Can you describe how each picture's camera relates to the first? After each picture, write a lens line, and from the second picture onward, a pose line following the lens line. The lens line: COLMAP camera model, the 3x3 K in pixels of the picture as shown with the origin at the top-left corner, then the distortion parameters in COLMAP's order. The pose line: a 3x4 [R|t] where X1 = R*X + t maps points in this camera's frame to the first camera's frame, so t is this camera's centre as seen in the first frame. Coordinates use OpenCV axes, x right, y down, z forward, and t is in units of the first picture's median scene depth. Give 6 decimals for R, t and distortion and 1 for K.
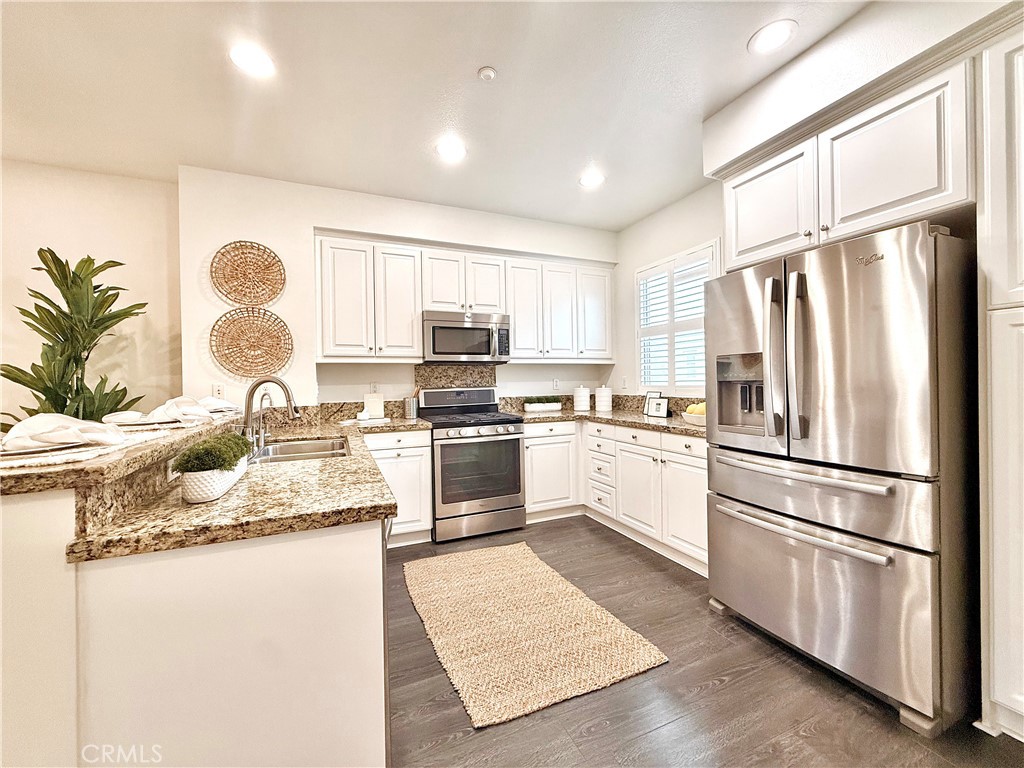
lens RADIAL K [[415.3, 0, 512.0], [0, 415.3, 384.0], [0, 0, 1]] dist [-0.000661, -0.000118]
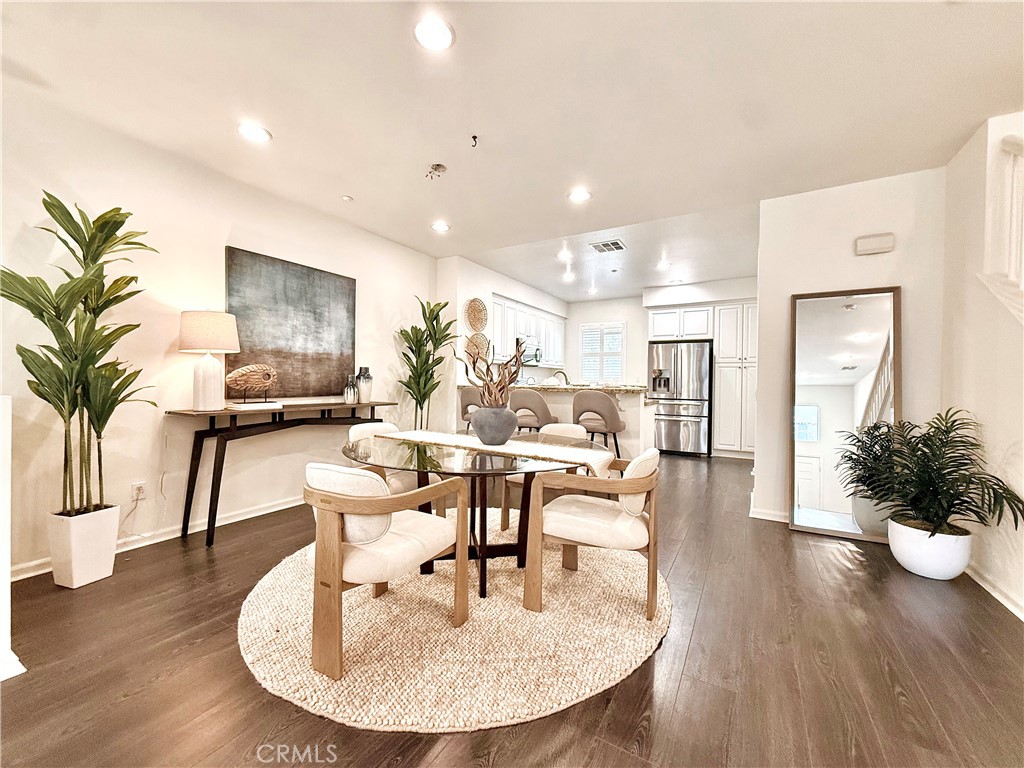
lens RADIAL K [[415.3, 0, 512.0], [0, 415.3, 384.0], [0, 0, 1]] dist [-0.000661, -0.000118]
pose [[0.805932, 0.021152, 0.591630, -1.685523], [-0.017997, 0.999775, -0.011228, 0.078264], [-0.591734, -0.001599, 0.806131, -0.673467]]
